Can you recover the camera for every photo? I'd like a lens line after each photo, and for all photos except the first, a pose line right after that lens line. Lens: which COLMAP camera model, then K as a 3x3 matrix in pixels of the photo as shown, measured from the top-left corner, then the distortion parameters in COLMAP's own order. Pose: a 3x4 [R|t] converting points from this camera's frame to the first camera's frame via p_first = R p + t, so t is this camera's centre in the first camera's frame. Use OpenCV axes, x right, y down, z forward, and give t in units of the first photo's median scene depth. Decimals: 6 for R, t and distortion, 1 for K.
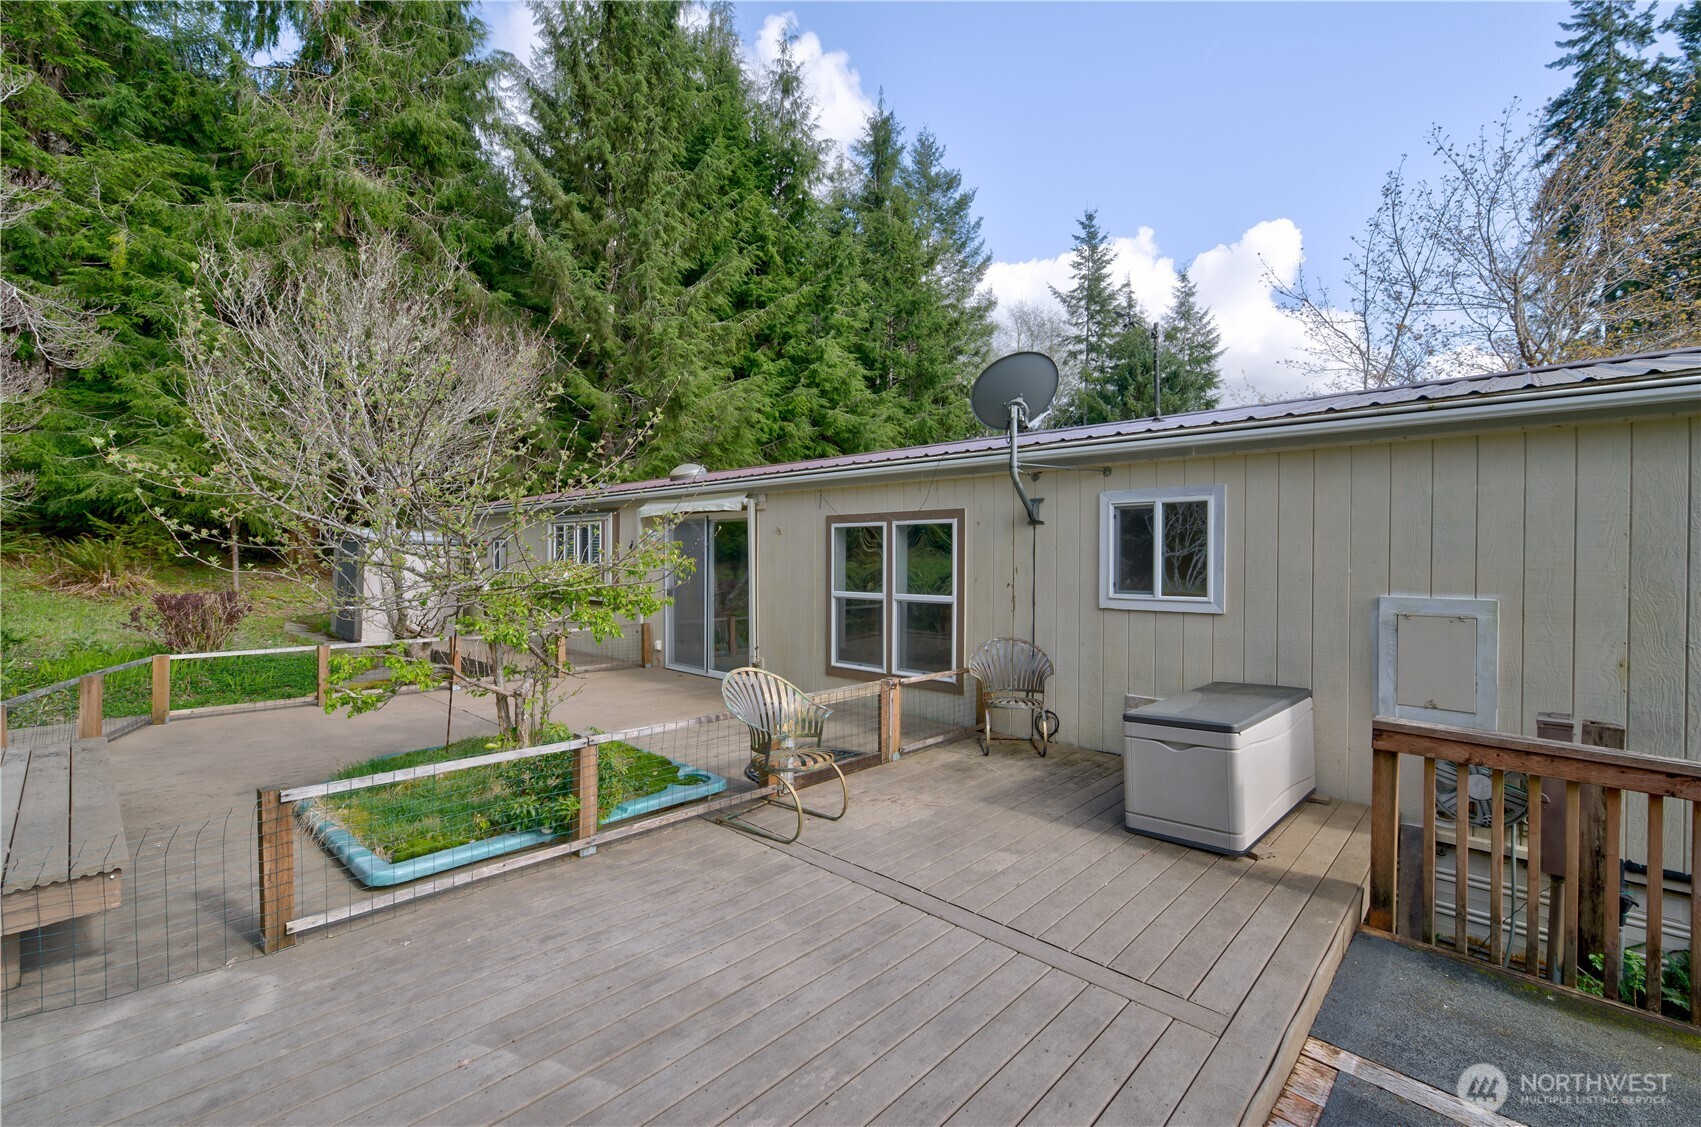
lens RADIAL K [[723.3, 0, 856.7], [0, 723.3, 569.3], [0, 0, 1]] dist [0.000816, -0.001582]
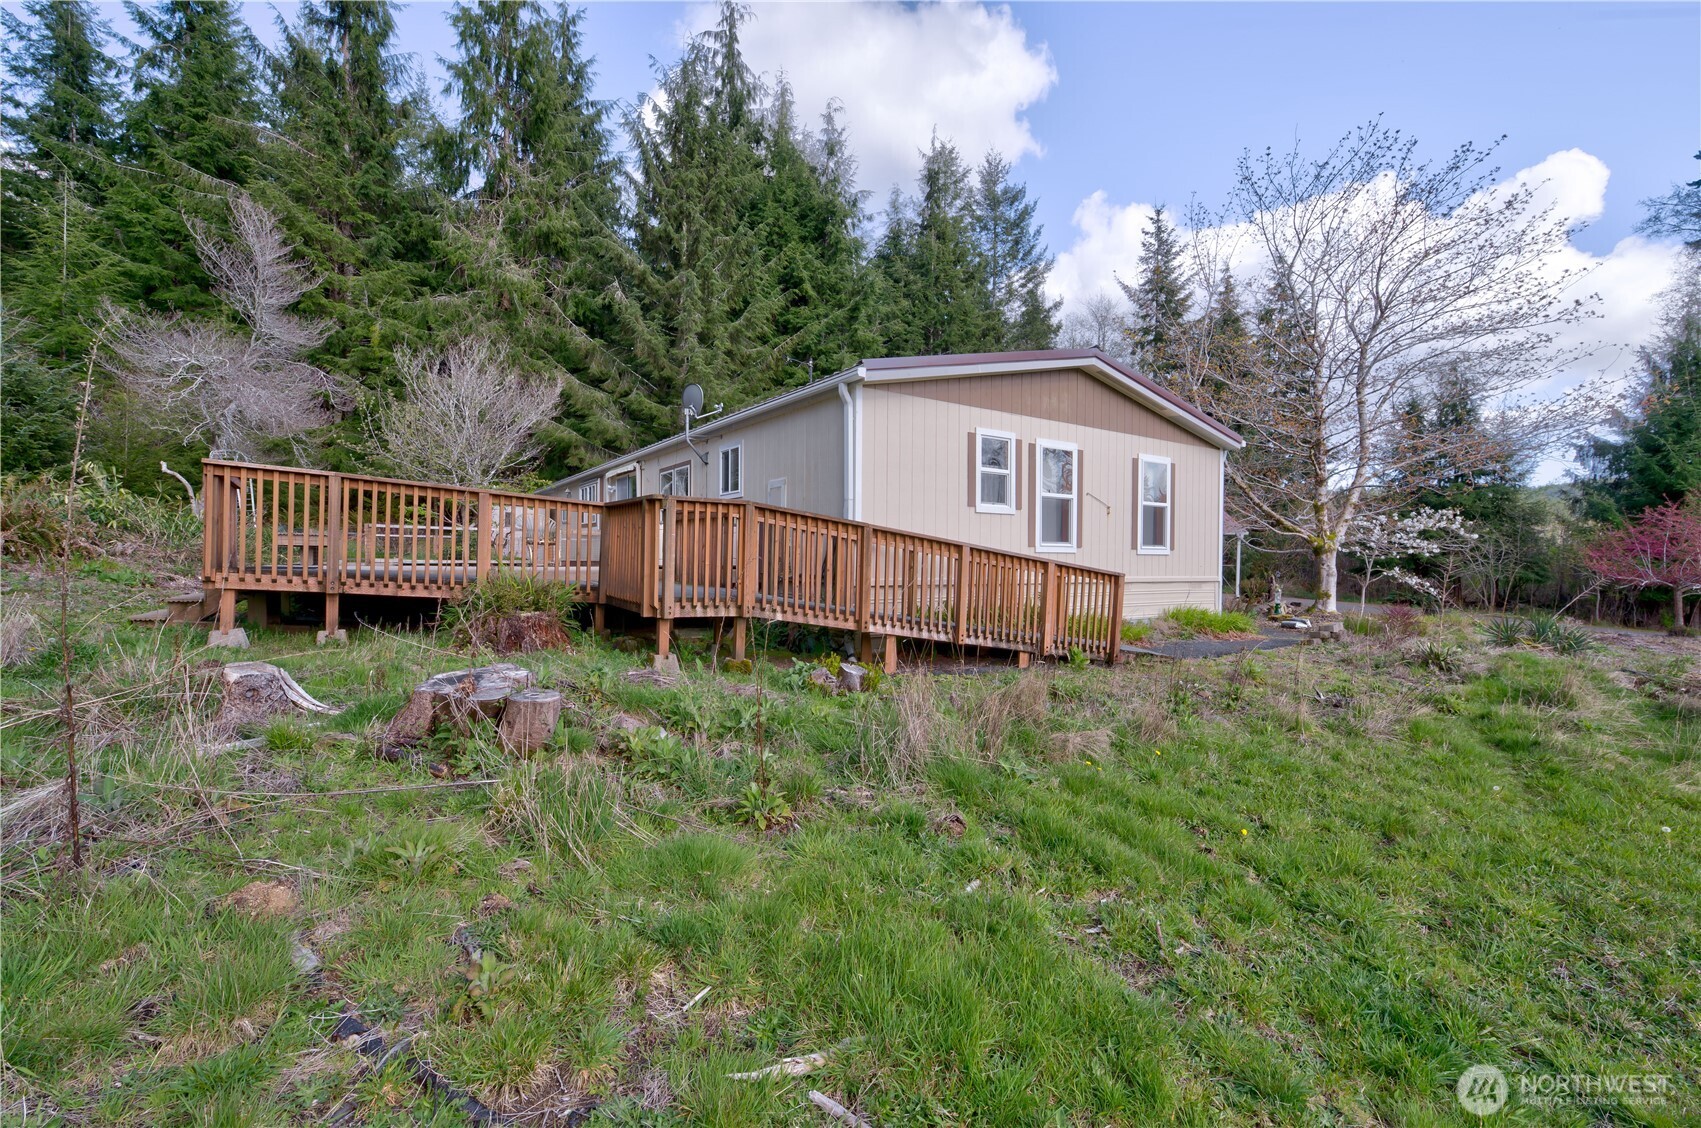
lens RADIAL K [[723.3, 0, 842.8], [0, 723.3, 564.9], [0, 0, 1]] dist [0.000816, -0.001582]
pose [[0.969030, 0.002932, -0.246925, 0.305298], [-0.005161, 0.999952, -0.008381, 0.064106], [0.246888, 0.009395, 0.968998, -0.239751]]
